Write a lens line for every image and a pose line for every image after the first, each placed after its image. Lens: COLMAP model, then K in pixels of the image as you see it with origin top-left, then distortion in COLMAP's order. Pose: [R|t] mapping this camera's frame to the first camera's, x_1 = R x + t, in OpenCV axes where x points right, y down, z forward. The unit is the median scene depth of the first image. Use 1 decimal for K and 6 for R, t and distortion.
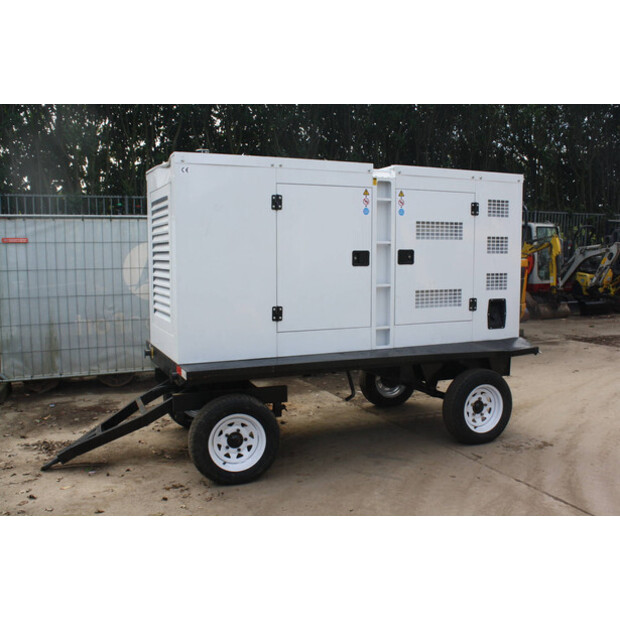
lens RADIAL K [[619.6, 0, 312.2], [0, 619.6, 316.5], [0, 0, 1]] dist [-0.078256, 0.000000]
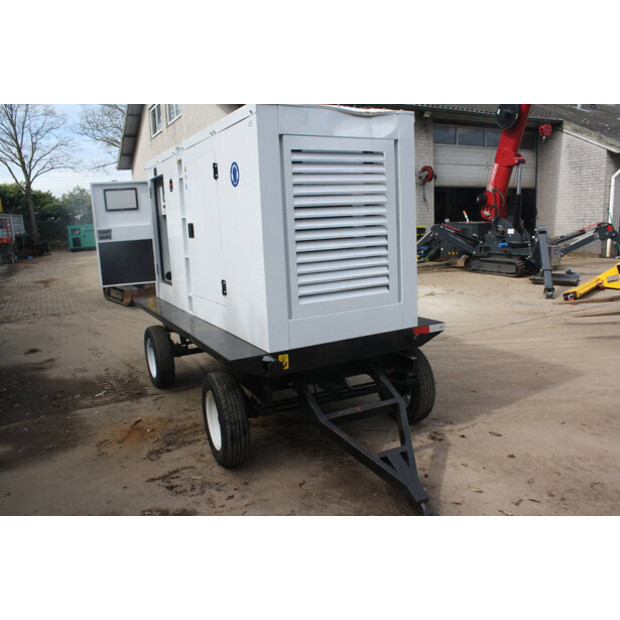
lens RADIAL K [[516.2, 0, 310.3], [0, 516.2, 316.5], [0, 0, 1]] dist [-0.136459, 0.087641]
pose [[-0.078581, -0.177700, 0.980942, -0.884569], [0.151554, 0.970418, 0.187934, -0.104920], [-0.985320, 0.163434, -0.049325, 1.047237]]
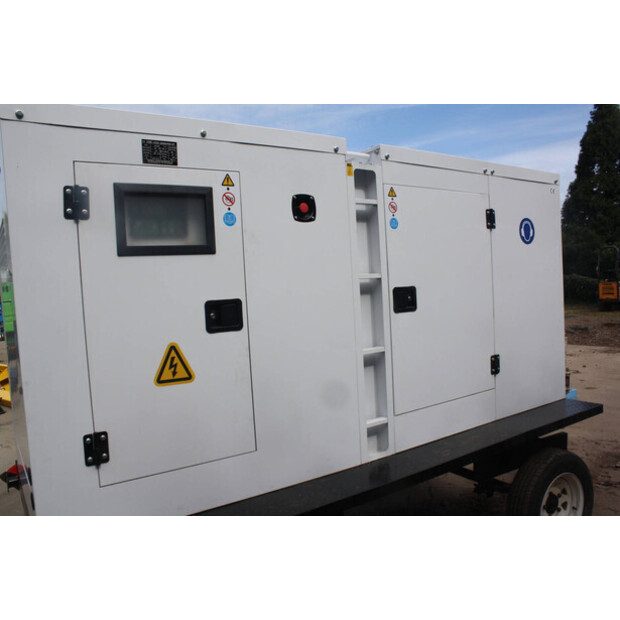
lens RADIAL K [[516.2, 0, 306.0], [0, 516.2, 316.2], [0, 0, 1]] dist [-0.136459, 0.087641]
pose [[-0.985906, 0.068353, -0.152698, 0.149469], [0.042675, 0.985284, 0.165511, -0.183364], [0.161764, 0.156662, -0.974315, 1.640683]]
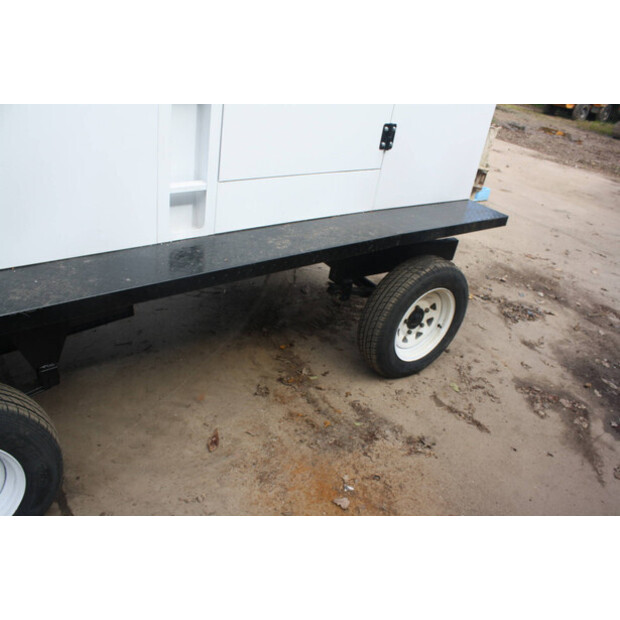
lens RADIAL K [[516.2, 0, 305.9], [0, 516.2, 319.0], [0, 0, 1]] dist [-0.136459, 0.087641]
pose [[-0.958263, 0.015077, -0.285490, 0.041986], [-0.162557, 0.792733, 0.587494, -0.140367], [0.235175, 0.609382, -0.757196, 1.517292]]
